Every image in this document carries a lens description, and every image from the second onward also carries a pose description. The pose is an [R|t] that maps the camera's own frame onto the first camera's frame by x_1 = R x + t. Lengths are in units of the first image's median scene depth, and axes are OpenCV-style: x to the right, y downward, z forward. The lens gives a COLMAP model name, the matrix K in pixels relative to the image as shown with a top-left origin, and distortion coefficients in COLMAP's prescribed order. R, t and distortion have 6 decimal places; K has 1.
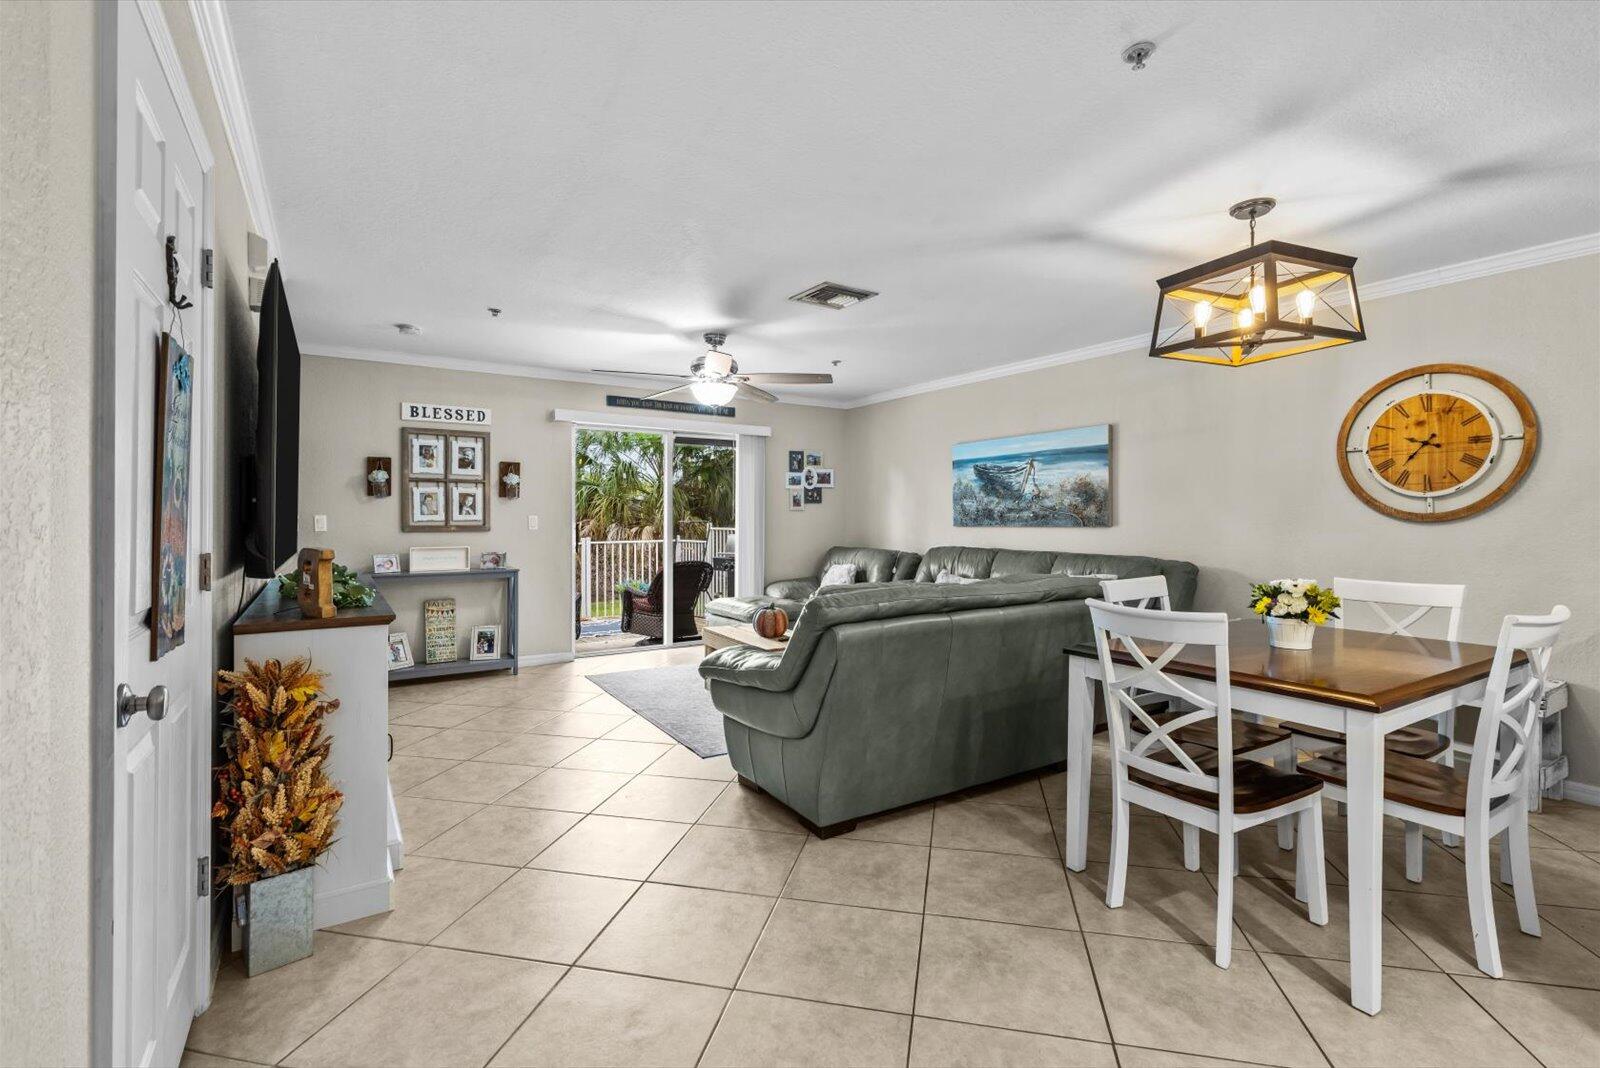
lens RADIAL K [[731.4, 0, 798.5], [0, 731.4, 516.6], [0, 0, 1]] dist [-0.001444, -0.000715]
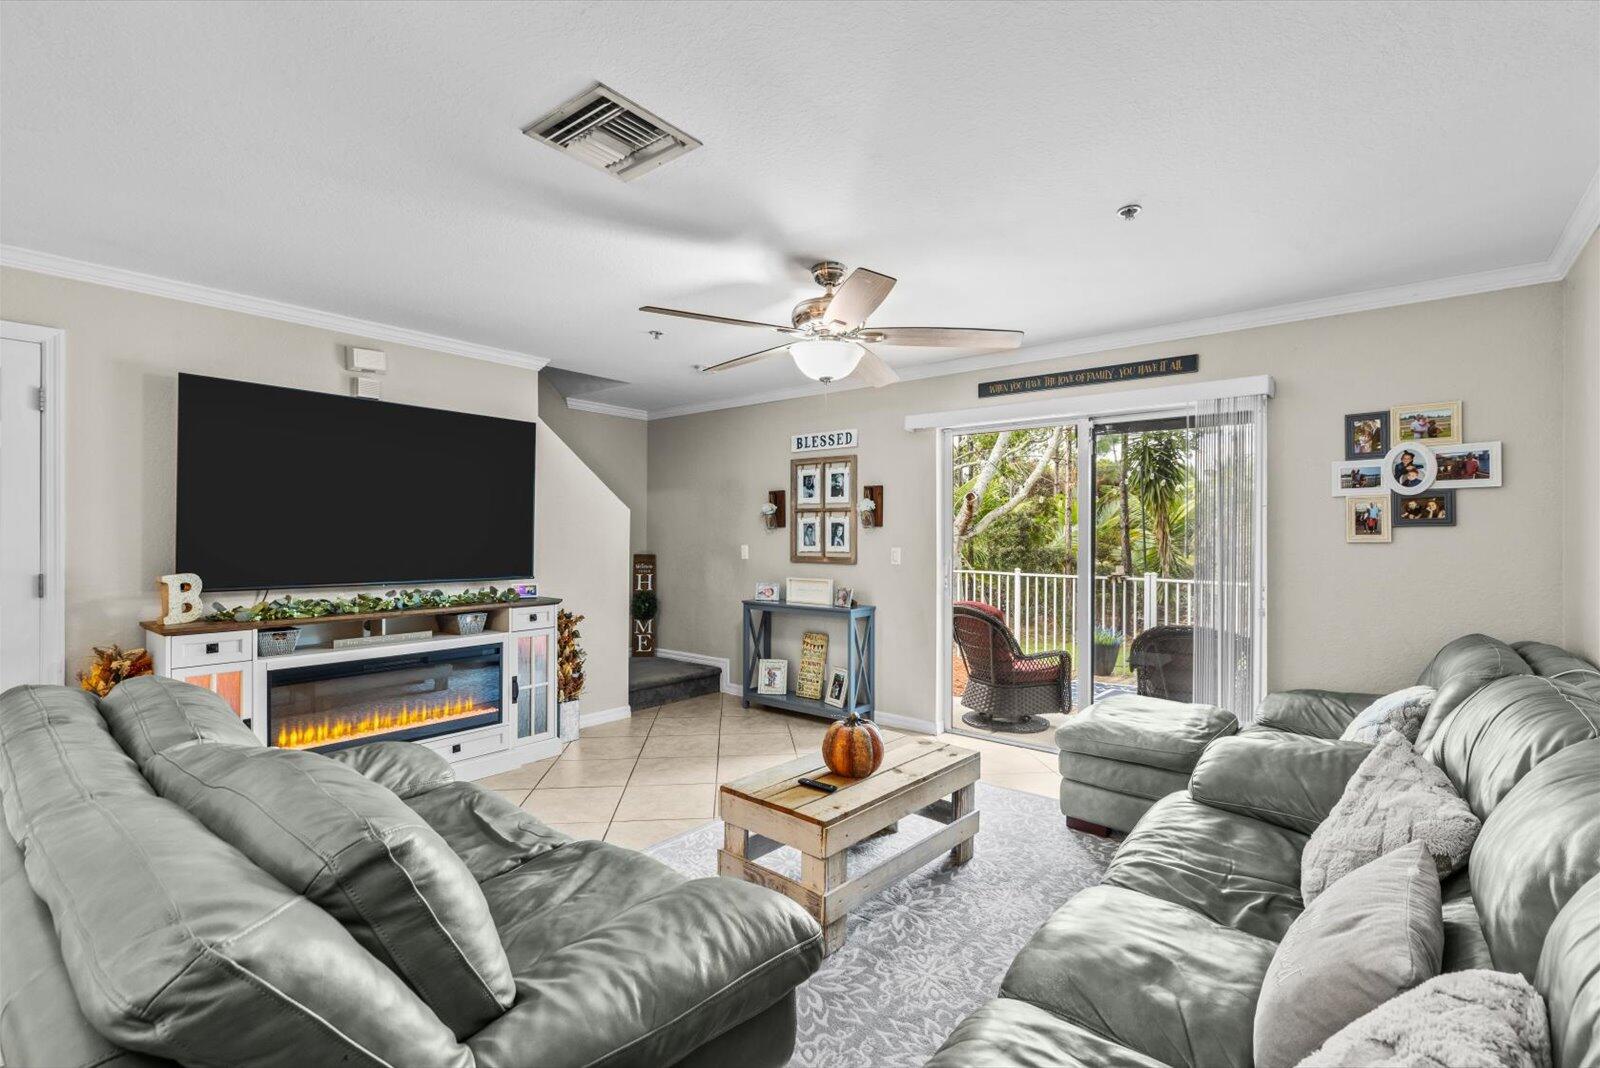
lens RADIAL K [[731.4, 0, 795.0], [0, 731.4, 542.3], [0, 0, 1]] dist [-0.001444, -0.000715]
pose [[0.290704, 0.000337, -0.956813, 0.421570], [-0.014507, 0.999887, -0.004056, -0.002706], [0.956703, 0.015060, 0.290676, 0.677557]]
